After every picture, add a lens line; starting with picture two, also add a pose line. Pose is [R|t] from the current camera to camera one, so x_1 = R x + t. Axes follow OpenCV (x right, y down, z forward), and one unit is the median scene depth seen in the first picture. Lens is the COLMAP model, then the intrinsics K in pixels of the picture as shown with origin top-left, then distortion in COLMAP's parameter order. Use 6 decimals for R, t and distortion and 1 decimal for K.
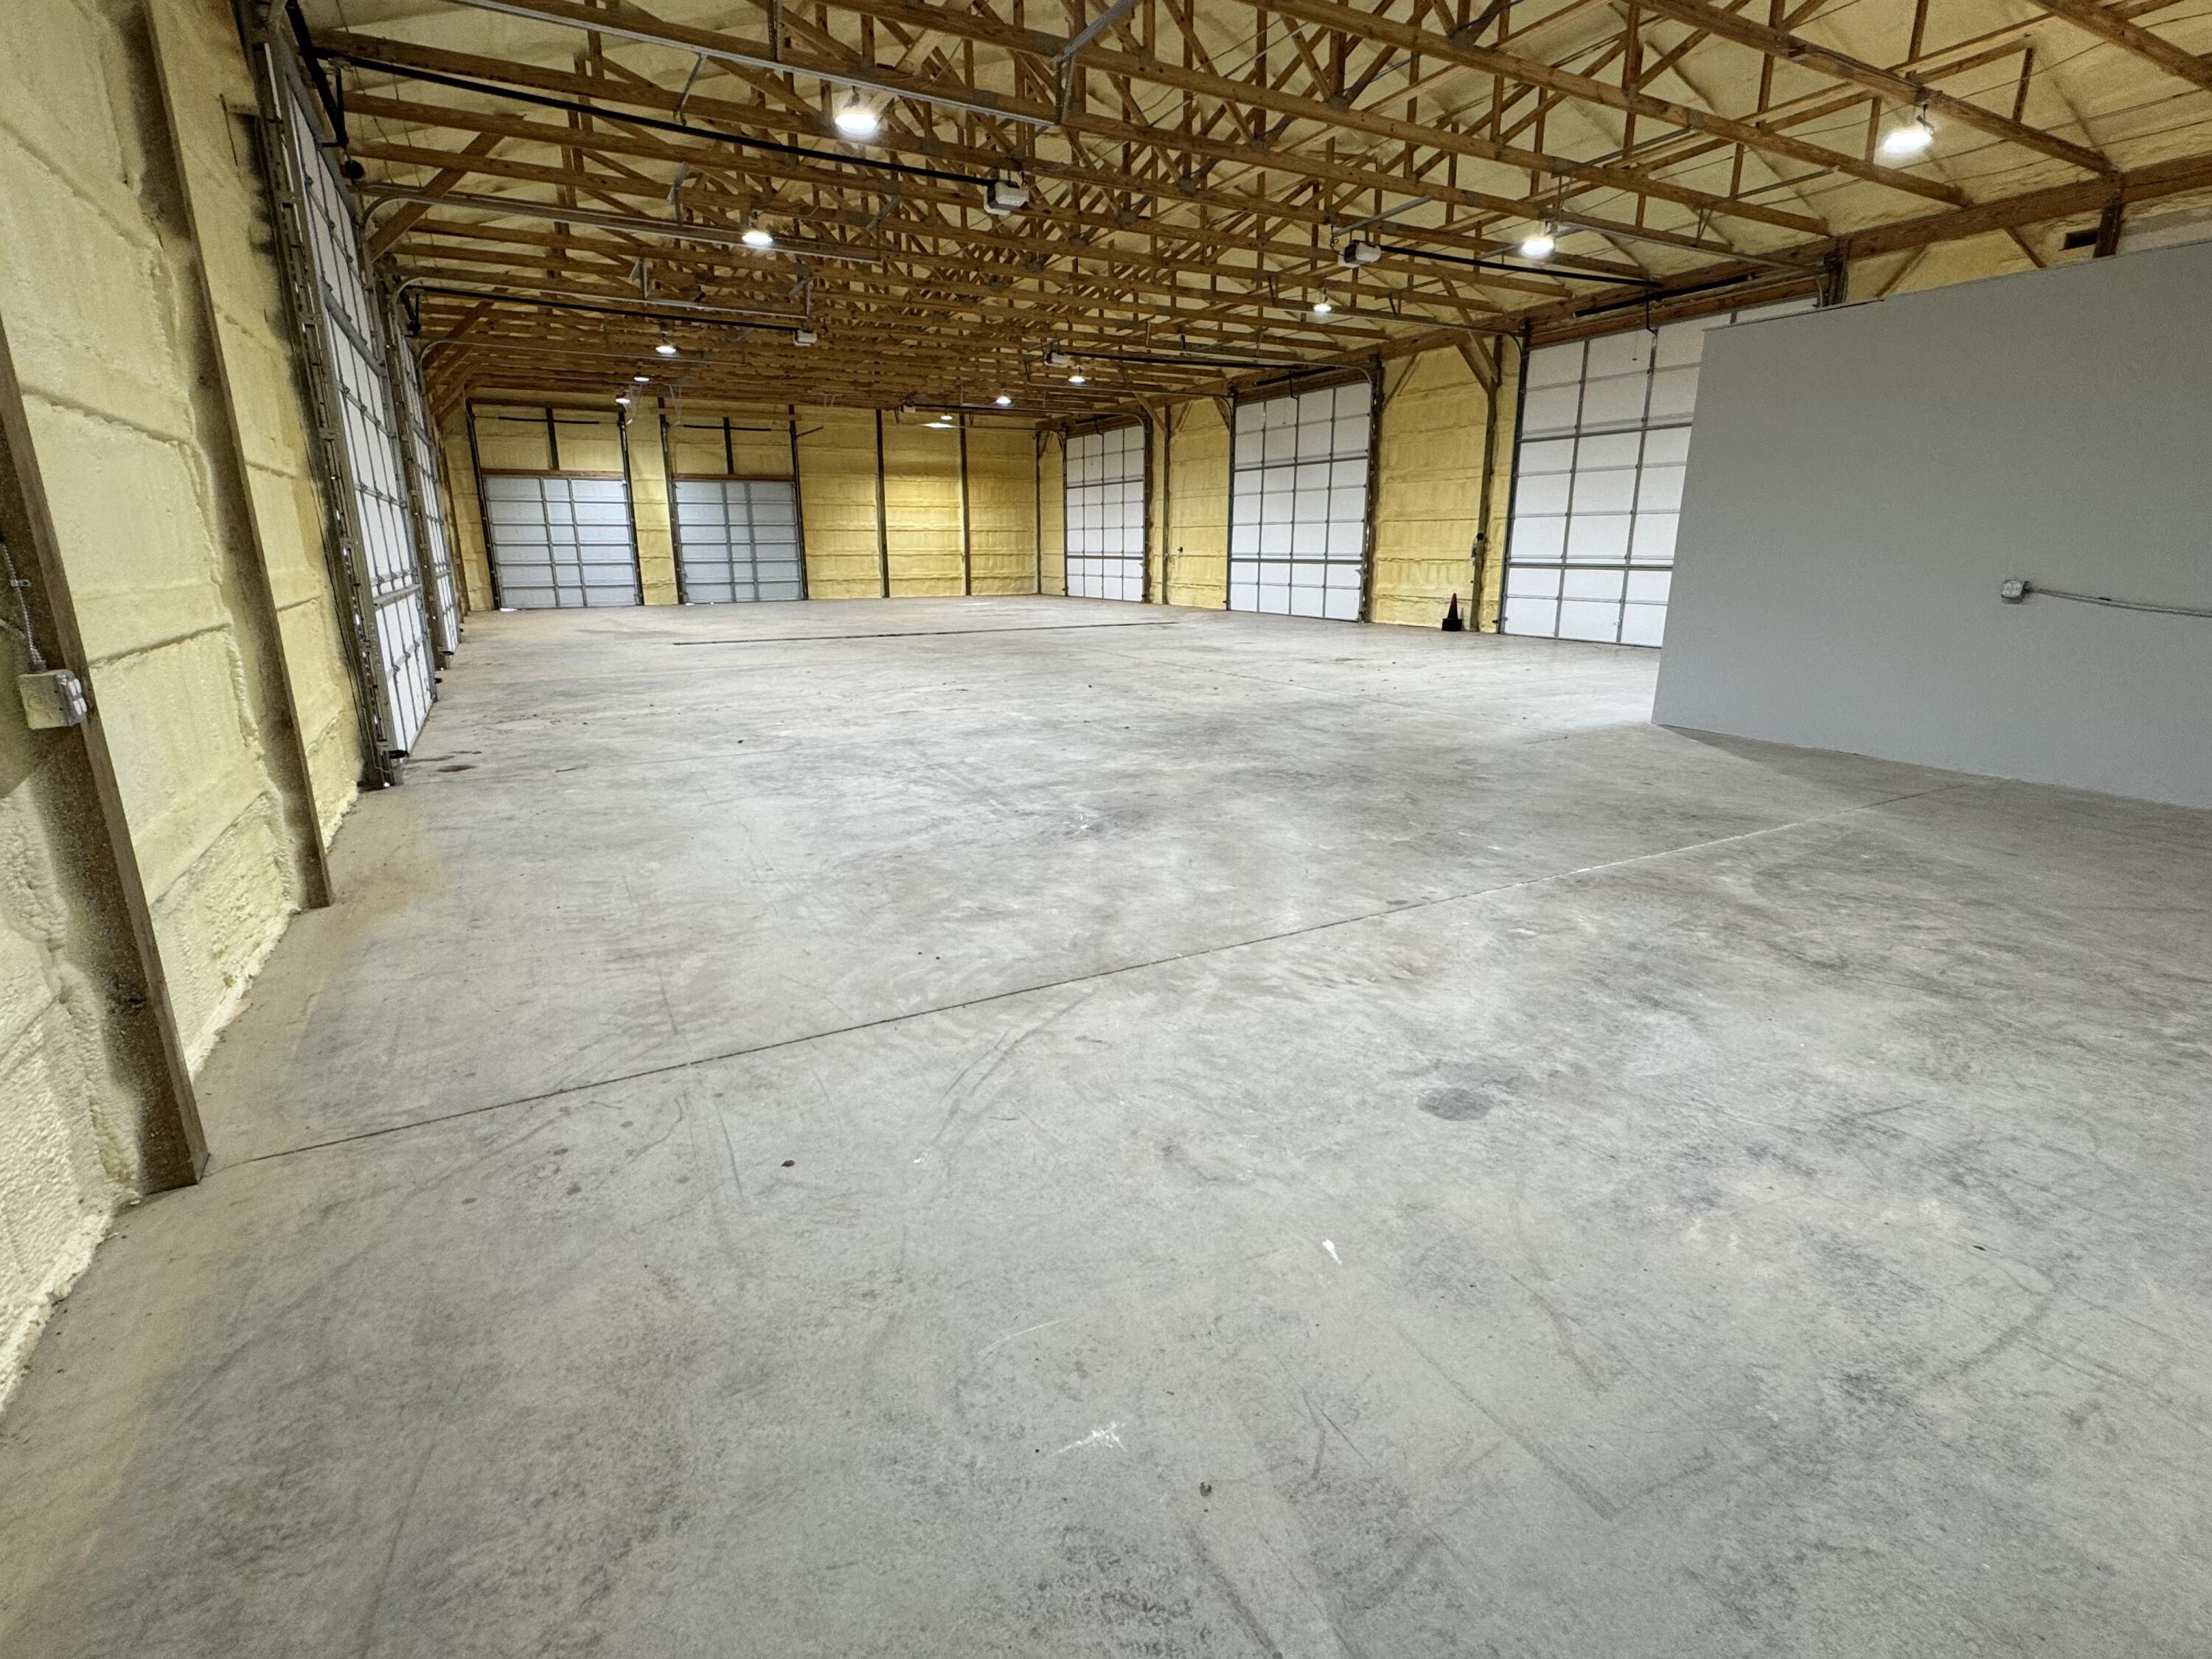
lens RADIAL K [[1060.1, 0, 1101.4], [0, 1060.1, 827.9], [0, 0, 1]] dist [0.000251, -0.001145]
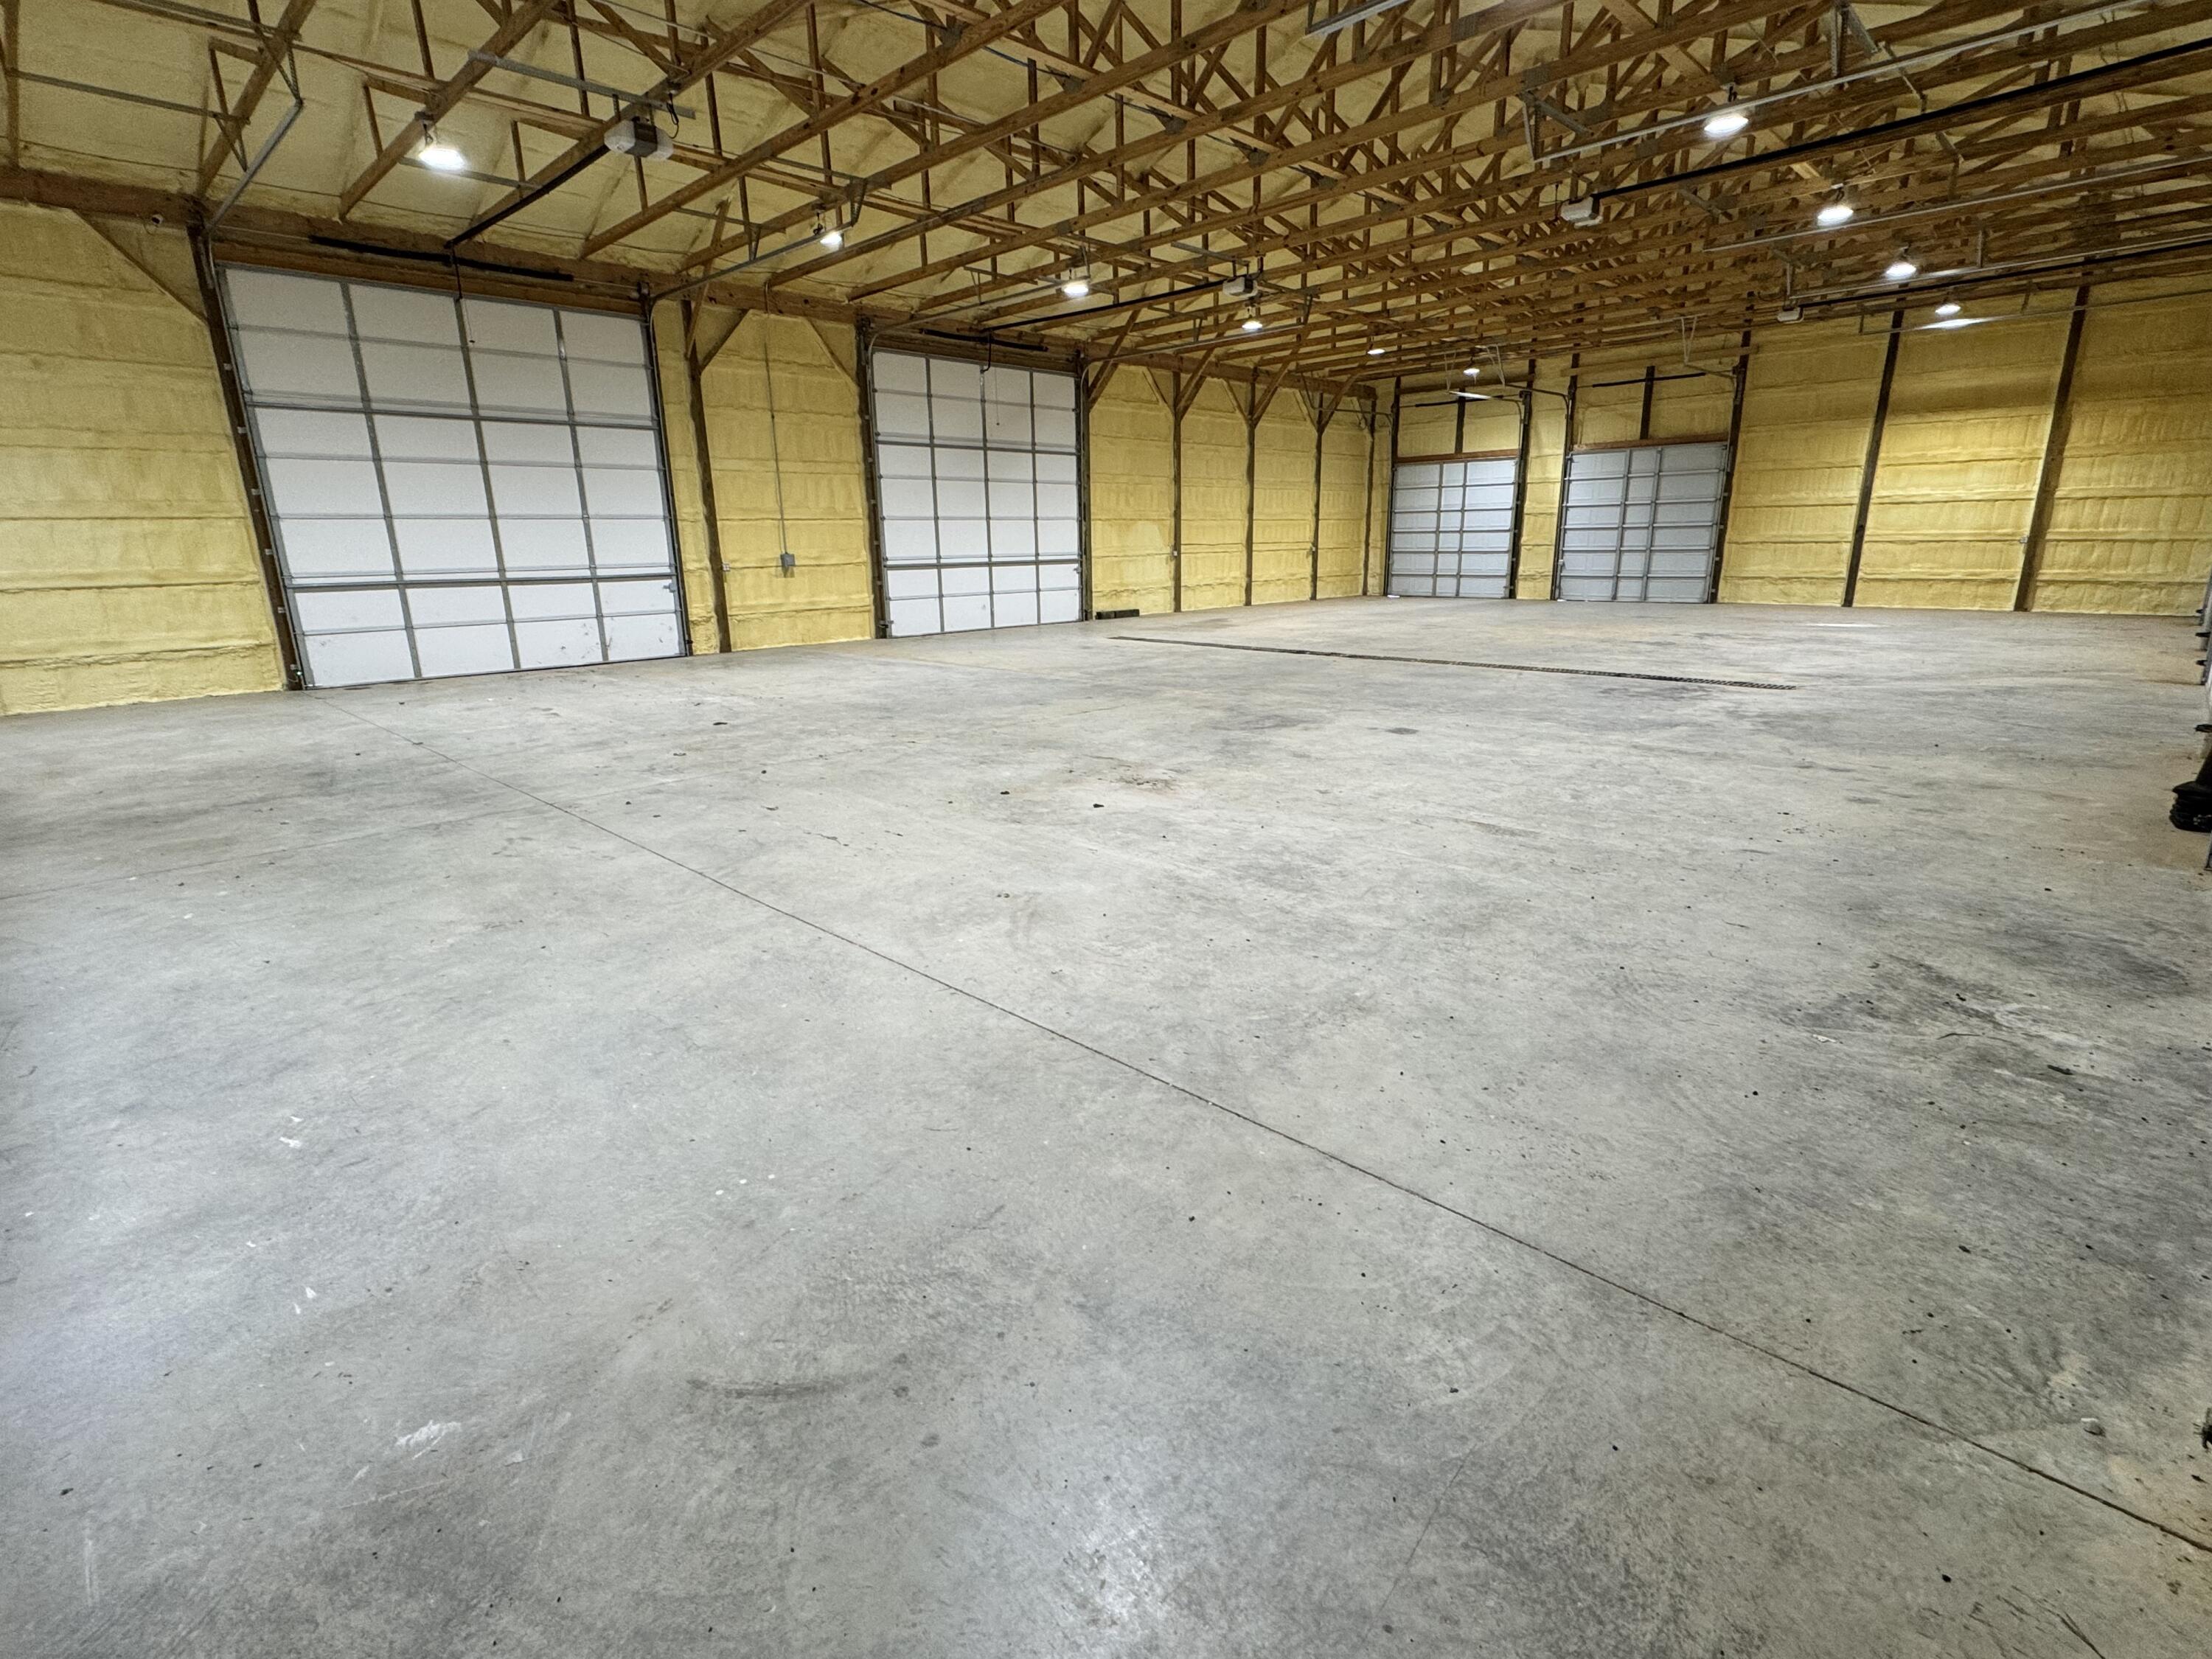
lens RADIAL K [[1060.1, 0, 1056.9], [0, 1060.1, 837.1], [0, 0, 1]] dist [0.000251, -0.001145]
pose [[-0.259167, -0.250238, 0.932852, -0.677375], [0.267218, 0.909573, 0.318232, -0.309915], [-0.928131, 0.331750, -0.168863, 1.171327]]
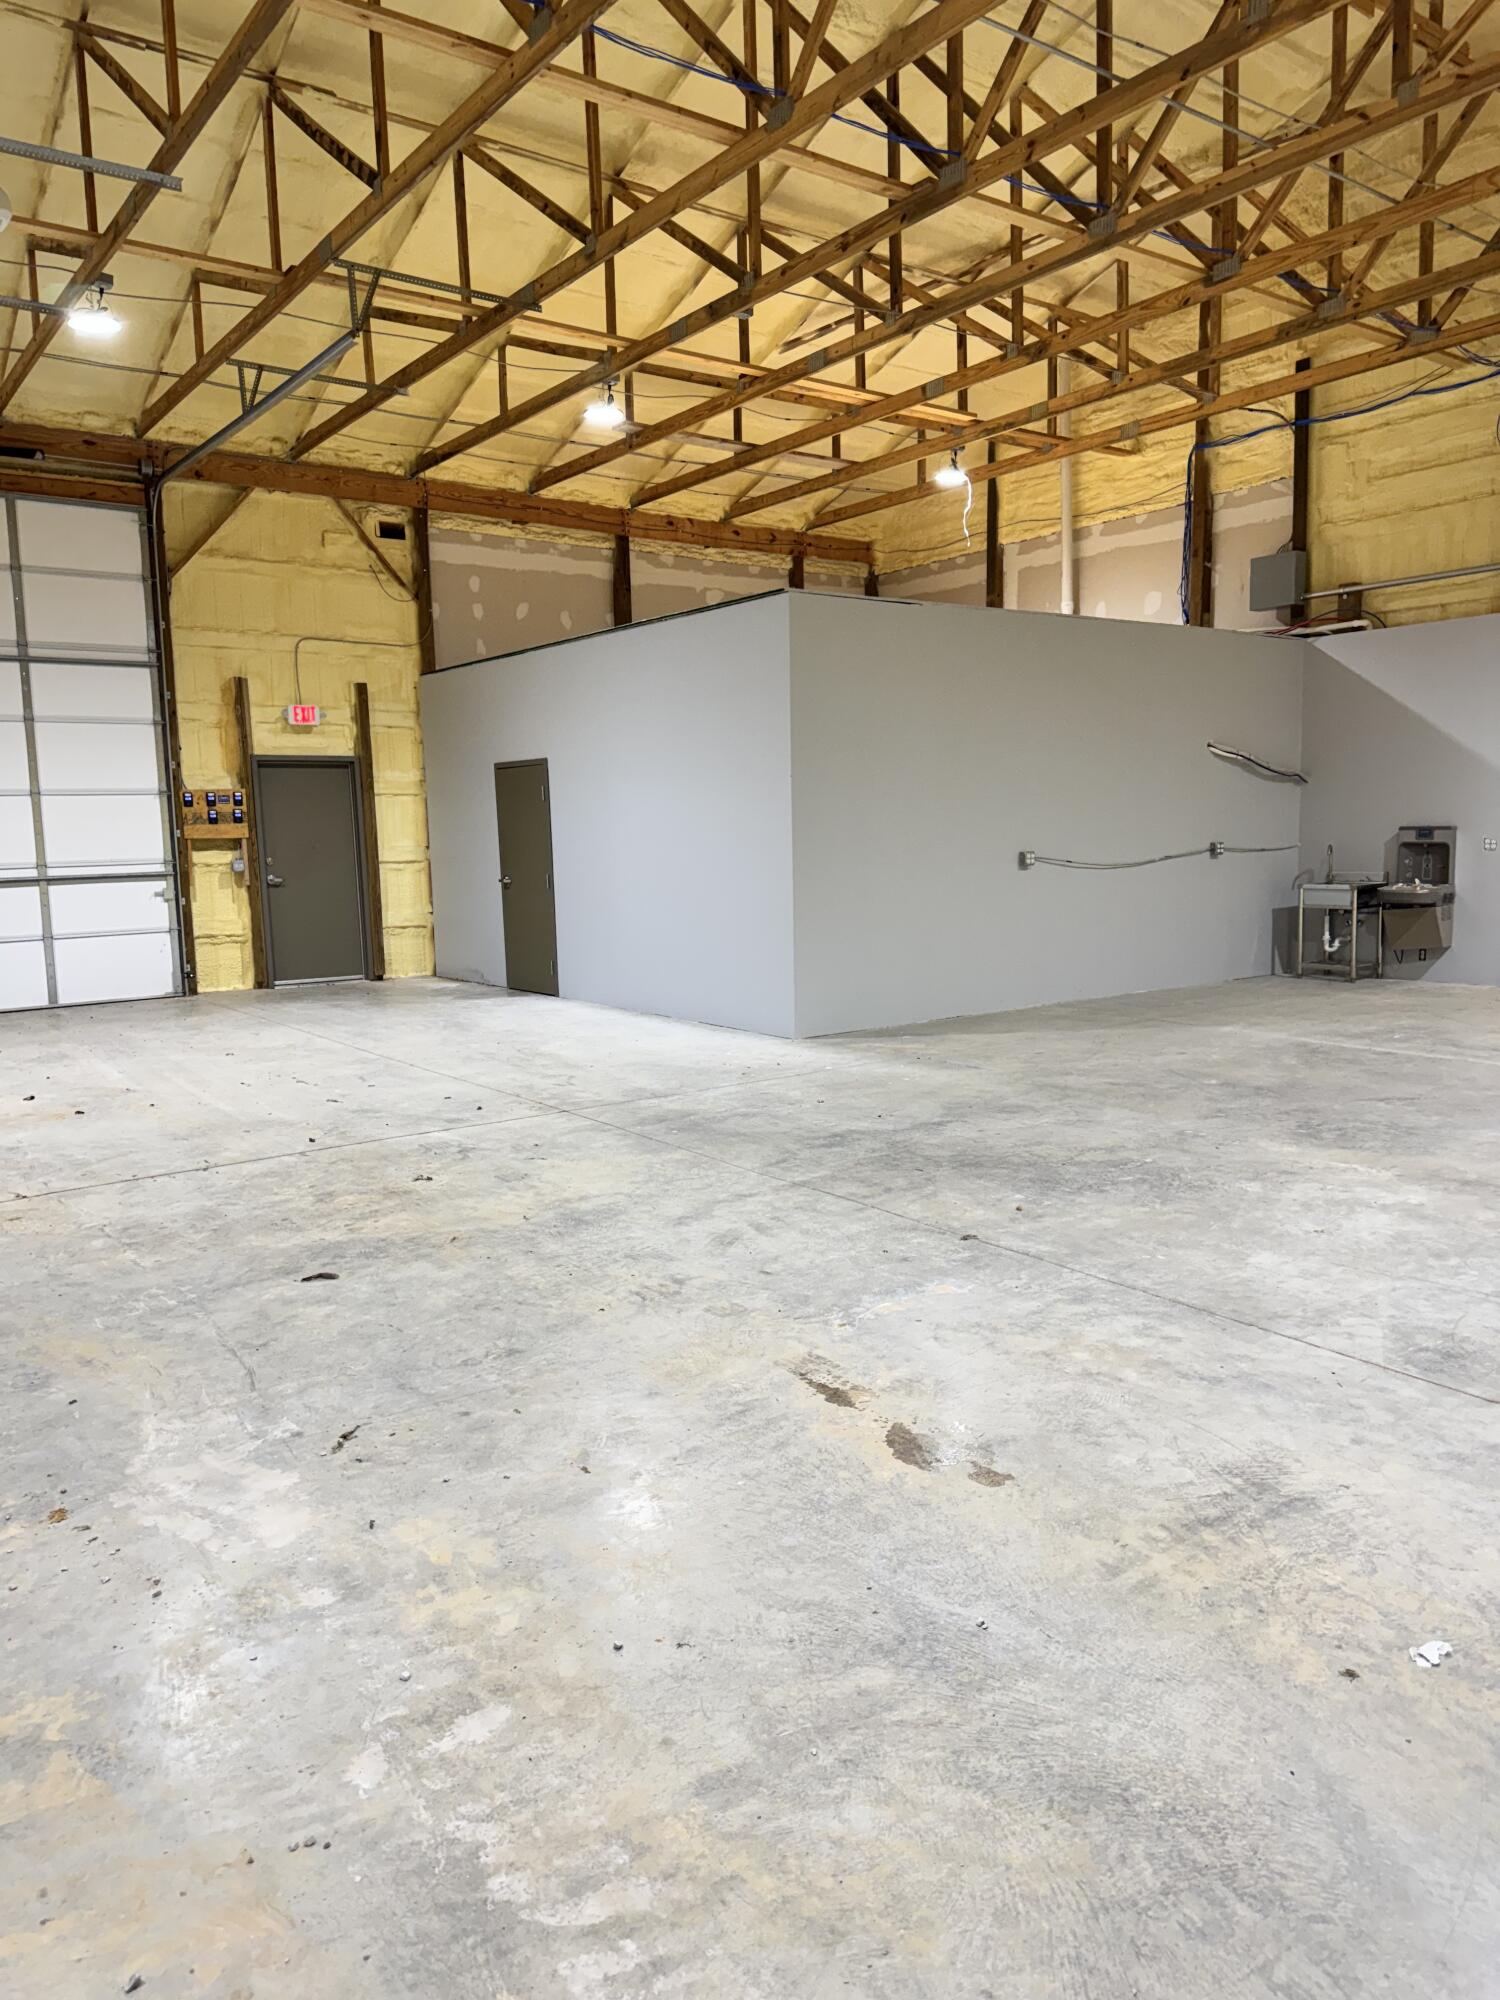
lens RADIAL K [[1453.4, 0, 754.0], [0, 1453.4, 1008.8], [0, 0, 1]] dist [0.155270, 0.004664]
pose [[-0.077019, -0.115722, 0.990291, -0.600300], [0.283447, 0.949717, 0.133025, -0.273268], [-0.955890, 0.290941, -0.040345, 1.033355]]
